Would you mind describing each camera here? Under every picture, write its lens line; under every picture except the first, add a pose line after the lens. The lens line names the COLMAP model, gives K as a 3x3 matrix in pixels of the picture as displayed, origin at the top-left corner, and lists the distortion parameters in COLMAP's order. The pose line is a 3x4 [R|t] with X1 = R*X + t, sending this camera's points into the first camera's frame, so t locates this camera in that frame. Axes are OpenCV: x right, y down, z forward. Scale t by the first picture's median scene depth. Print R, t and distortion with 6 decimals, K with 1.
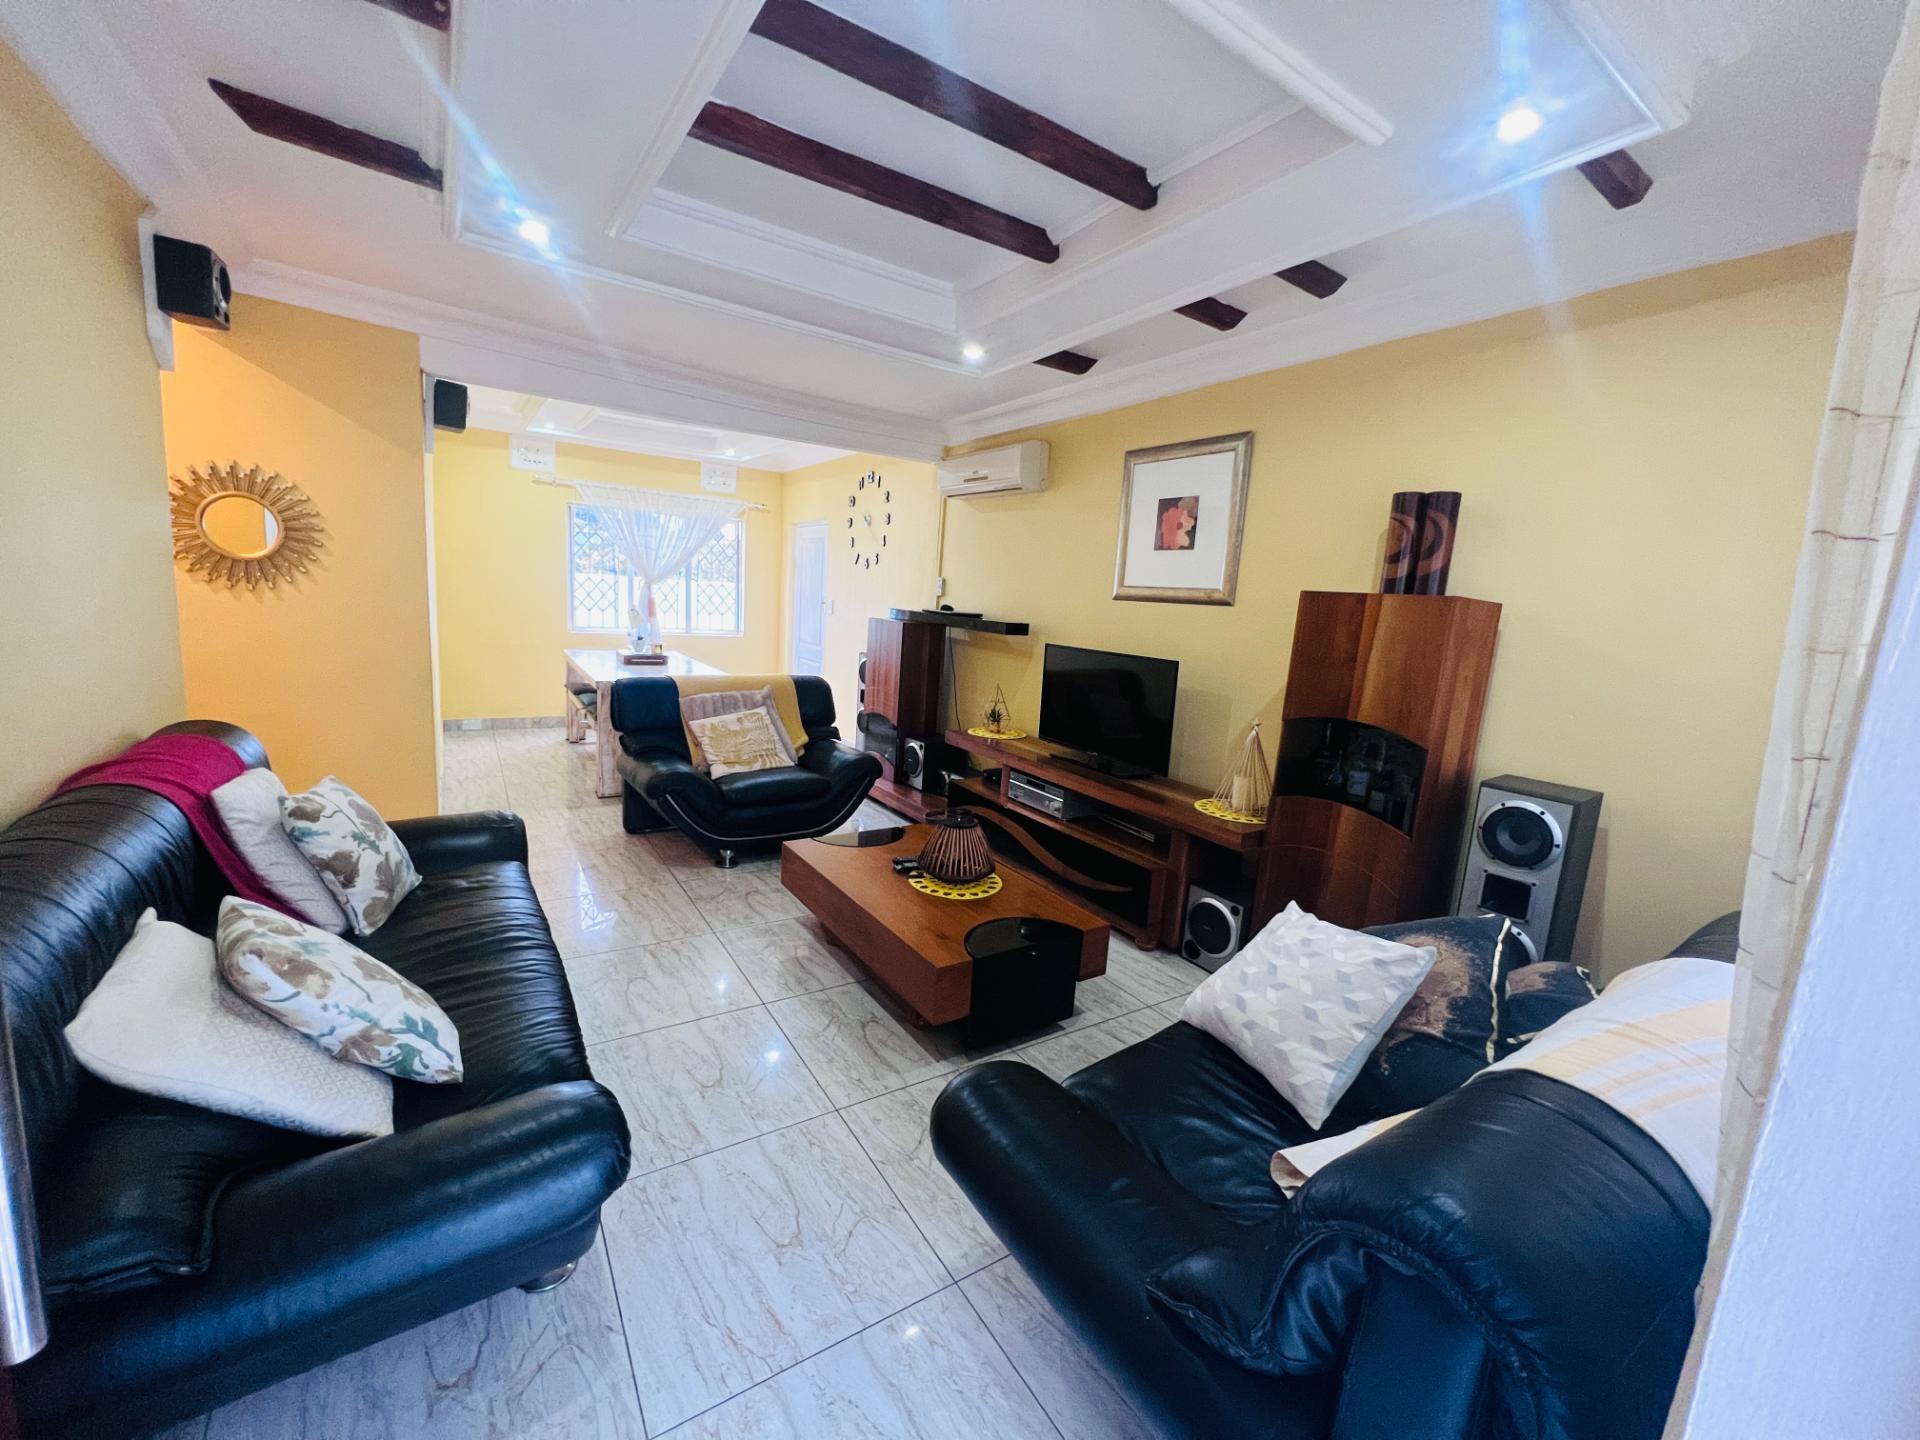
lens RADIAL K [[767.3, 0, 958.9], [0, 767.3, 717.1], [0, 0, 1]] dist [-0.002028, 0.000450]
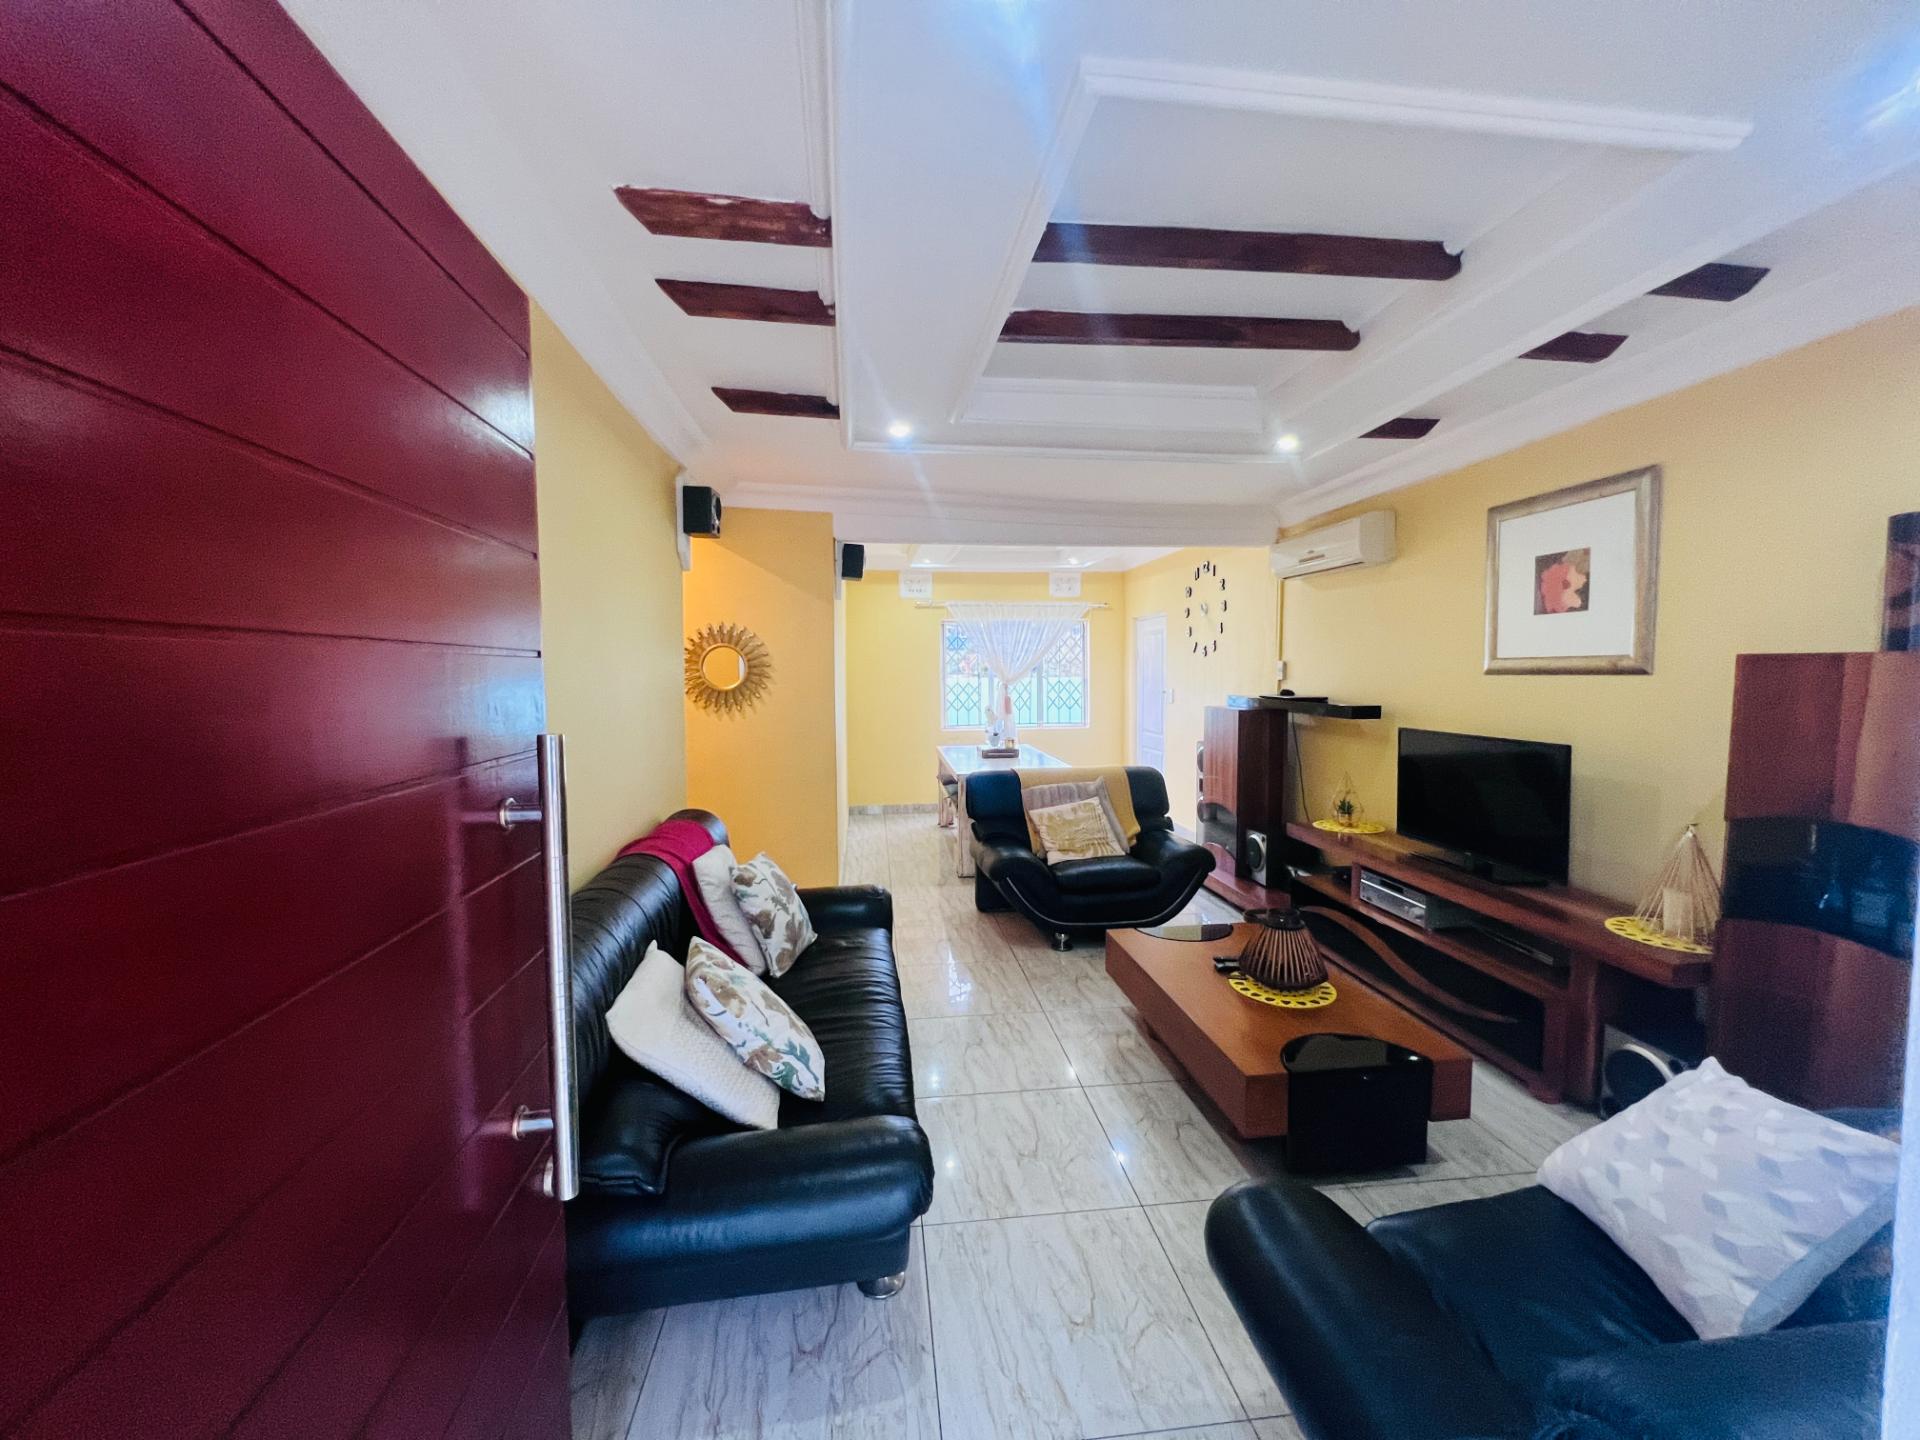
lens RADIAL K [[767.3, 0, 958.2], [0, 767.3, 717.5], [0, 0, 1]] dist [-0.002028, 0.000450]
pose [[0.894162, -0.044274, -0.445549, 0.059206], [-0.004974, 0.994055, -0.108763, -0.008341], [0.447715, 0.099468, 0.888626, -0.038452]]
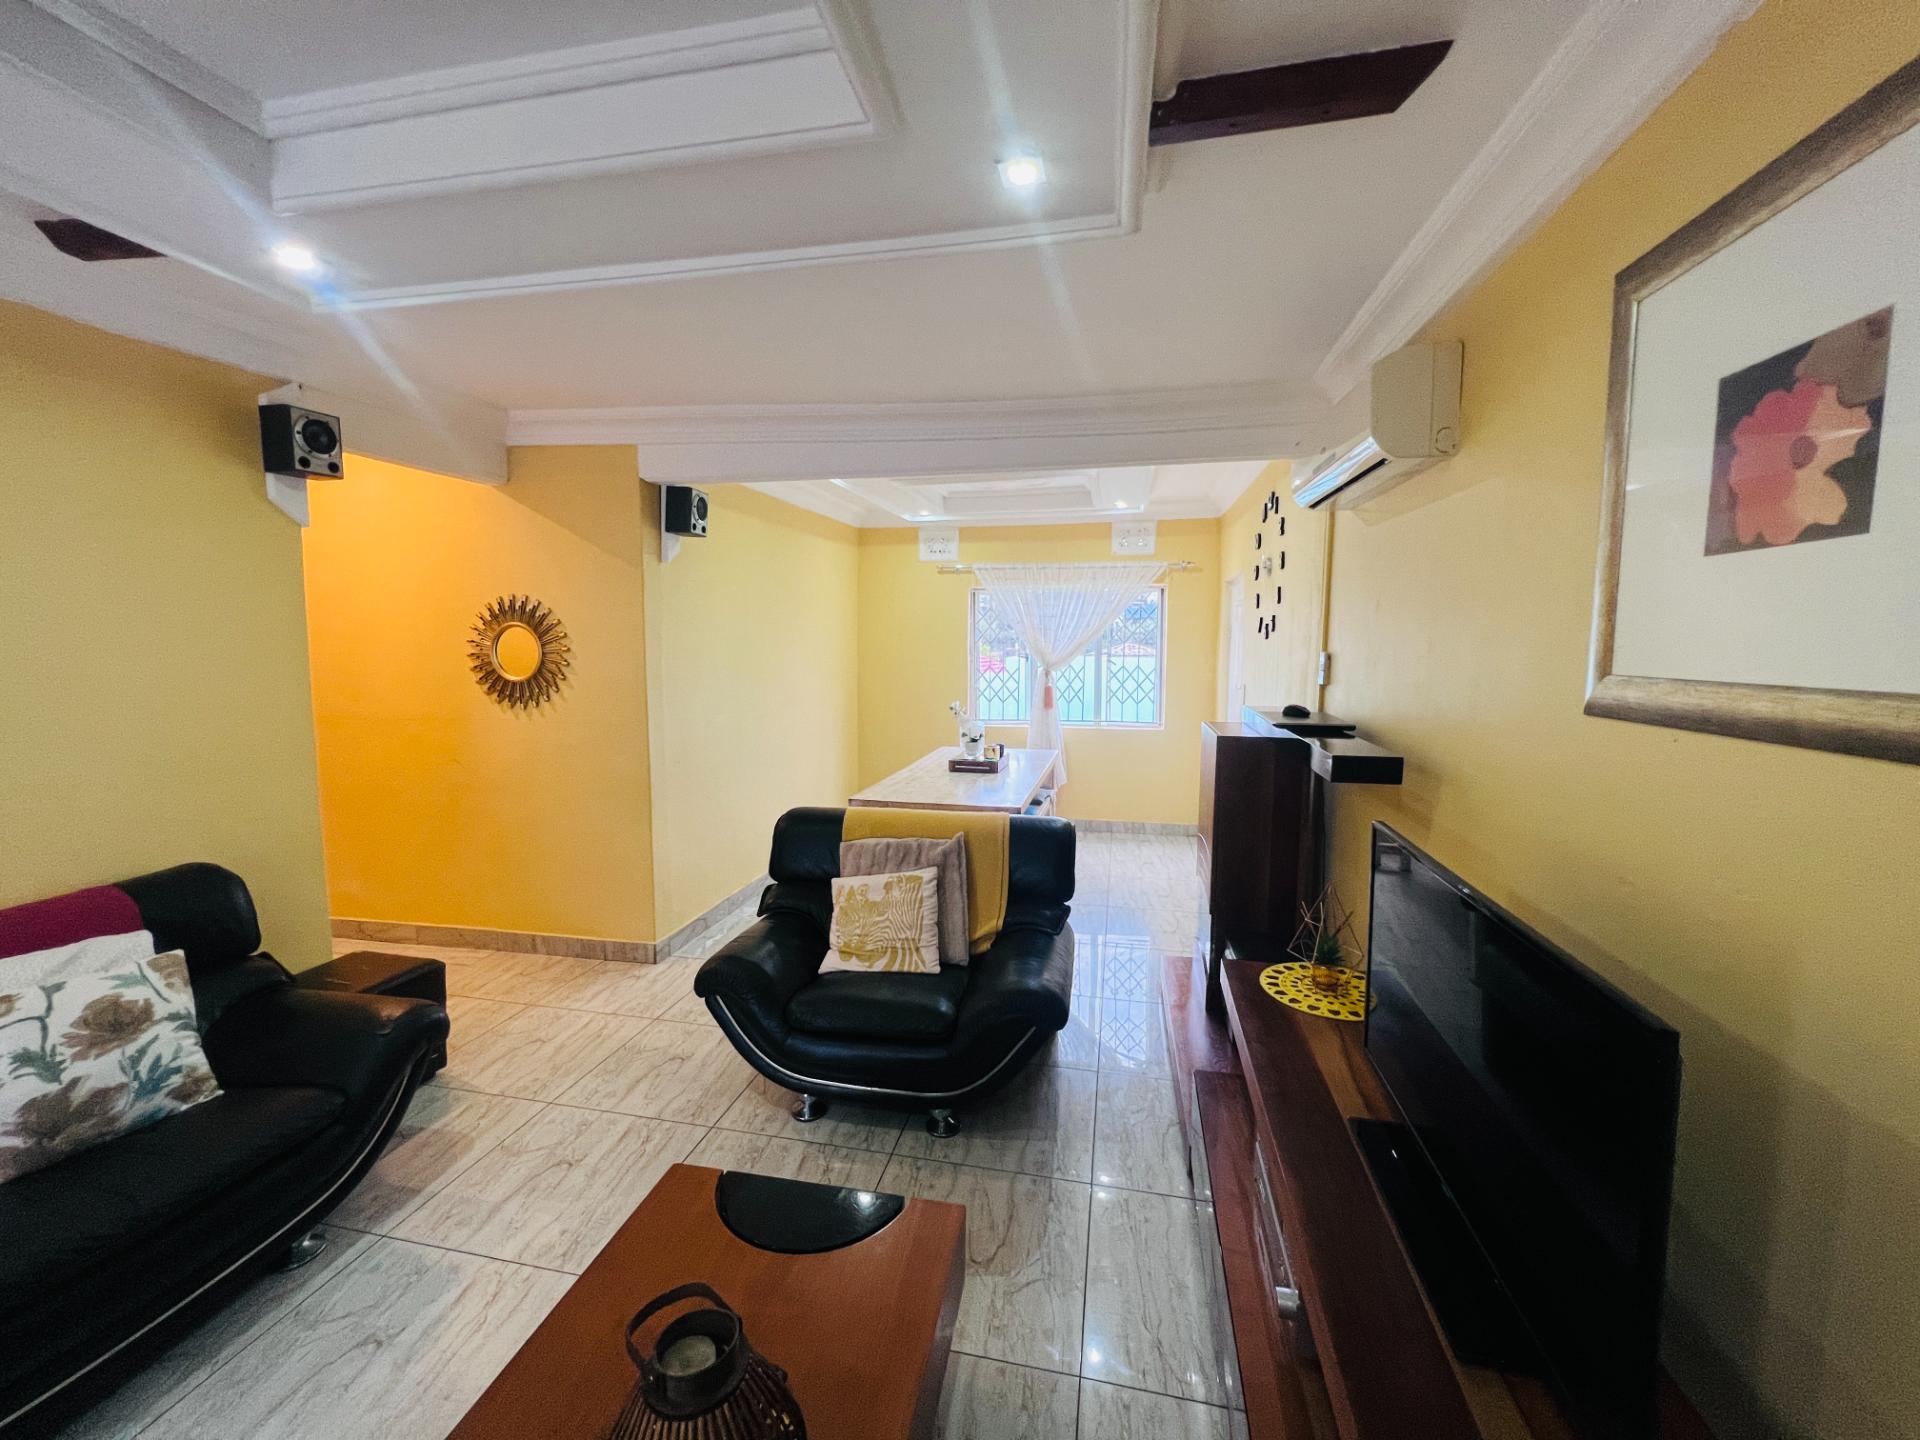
lens RADIAL K [[767.3, 0, 958.5], [0, 767.3, 717.6], [0, 0, 1]] dist [-0.002028, 0.000450]
pose [[0.707492, 0.008443, -0.706671, 0.274692], [-0.067812, 0.996126, -0.055990, -0.128163], [0.703461, 0.087533, 0.705323, 0.635074]]
